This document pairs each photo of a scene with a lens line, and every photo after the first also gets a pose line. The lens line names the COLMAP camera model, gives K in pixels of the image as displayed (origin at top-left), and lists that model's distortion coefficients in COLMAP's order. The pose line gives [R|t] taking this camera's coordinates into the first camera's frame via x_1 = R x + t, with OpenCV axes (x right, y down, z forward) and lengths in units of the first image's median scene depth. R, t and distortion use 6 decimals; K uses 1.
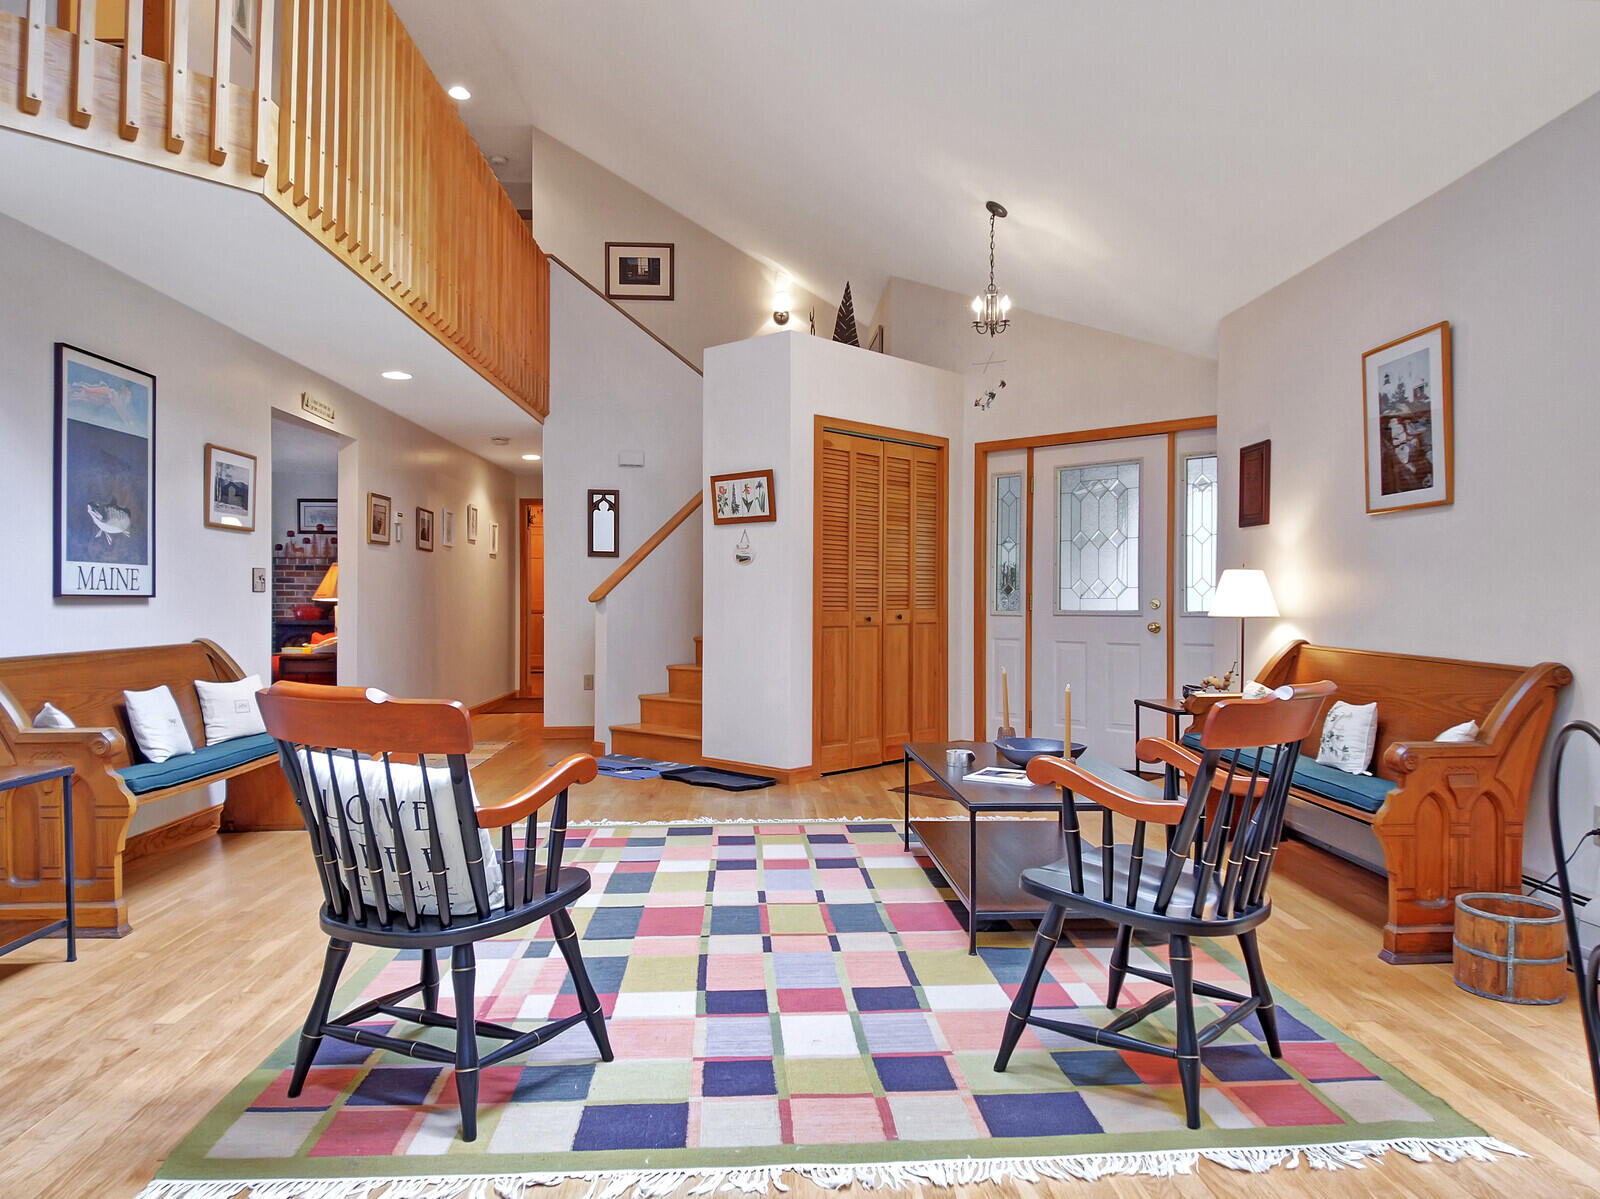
lens RADIAL K [[1127.9, 0, 800.0], [0, 1127.9, 599.5], [0, 0, 1]] dist [0.001226, 0.000505]
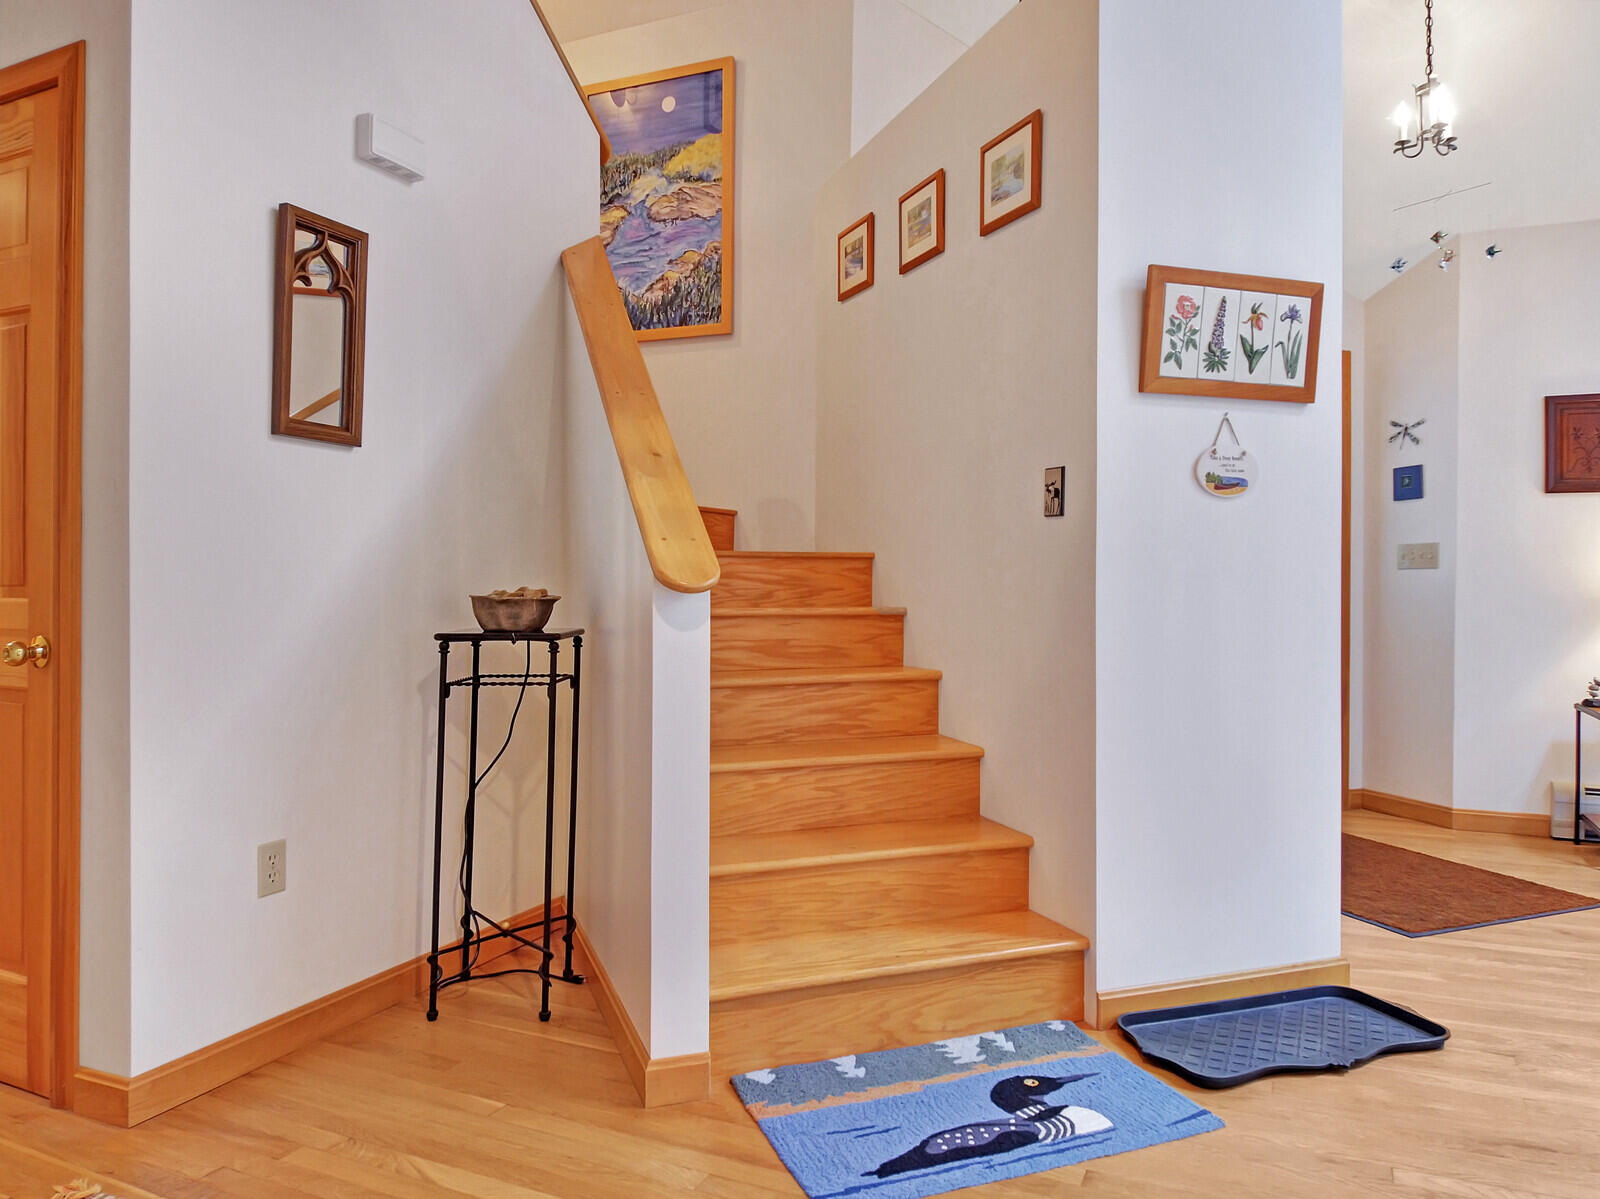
lens RADIAL K [[1127.9, 0, 800.0], [0, 1127.9, 599.5], [0, 0, 1]] dist [0.001226, 0.000505]
pose [[0.477980, -0.006044, 0.878350, -0.485177], [-0.006394, 0.999926, 0.010360, 0.002781], [-0.878347, -0.010568, 0.477906, 0.934026]]
